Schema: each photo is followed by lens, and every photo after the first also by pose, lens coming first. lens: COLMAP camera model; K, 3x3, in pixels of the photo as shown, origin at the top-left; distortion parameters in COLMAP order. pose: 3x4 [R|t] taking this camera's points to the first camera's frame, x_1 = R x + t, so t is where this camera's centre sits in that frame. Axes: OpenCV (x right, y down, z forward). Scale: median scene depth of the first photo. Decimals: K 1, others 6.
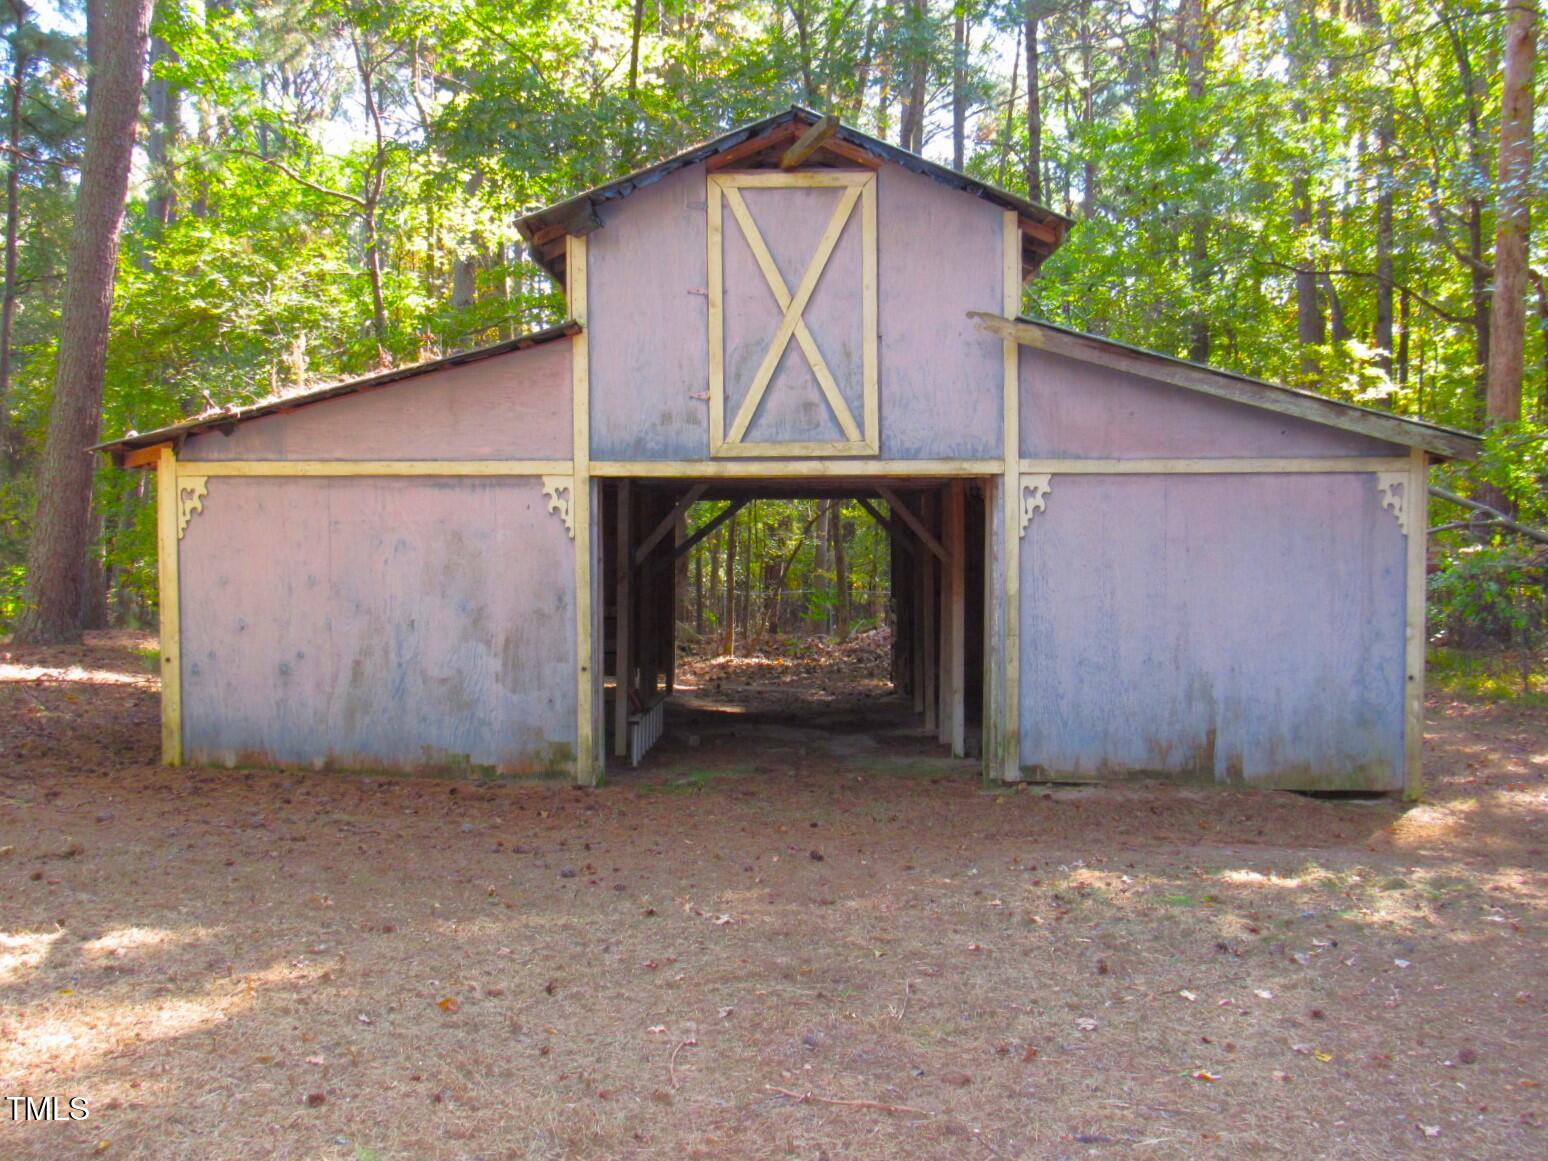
lens RADIAL K [[1199.6, 0, 774.0], [0, 1199.6, 580.5], [0, 0, 1]] dist [-0.012211, -0.009274]
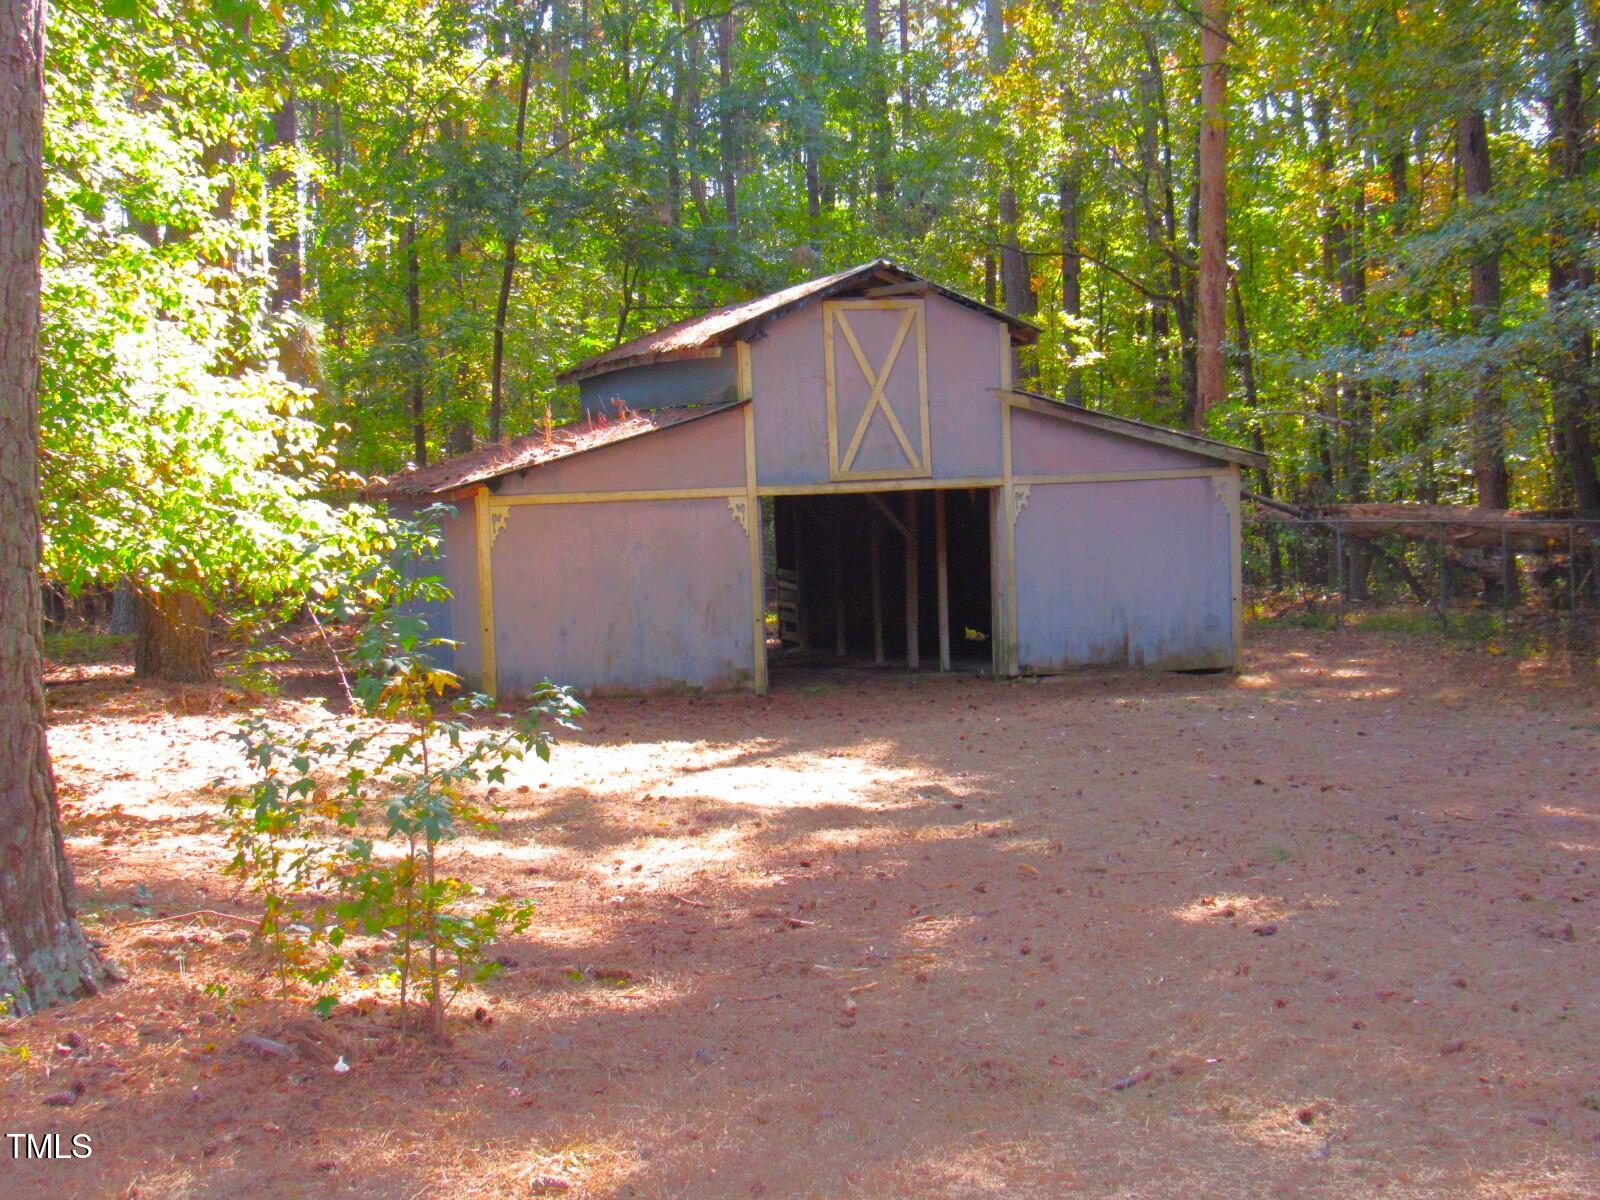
lens RADIAL K [[1150.7, 0, 800.0], [0, 1150.7, 600.0], [0, 0, 1]] dist [-0.024210, 0.010474]
pose [[0.978792, -0.053307, 0.197801, -0.389273], [0.047291, 0.998267, 0.035017, -0.001928], [-0.199325, -0.024920, 0.979616, -0.463460]]
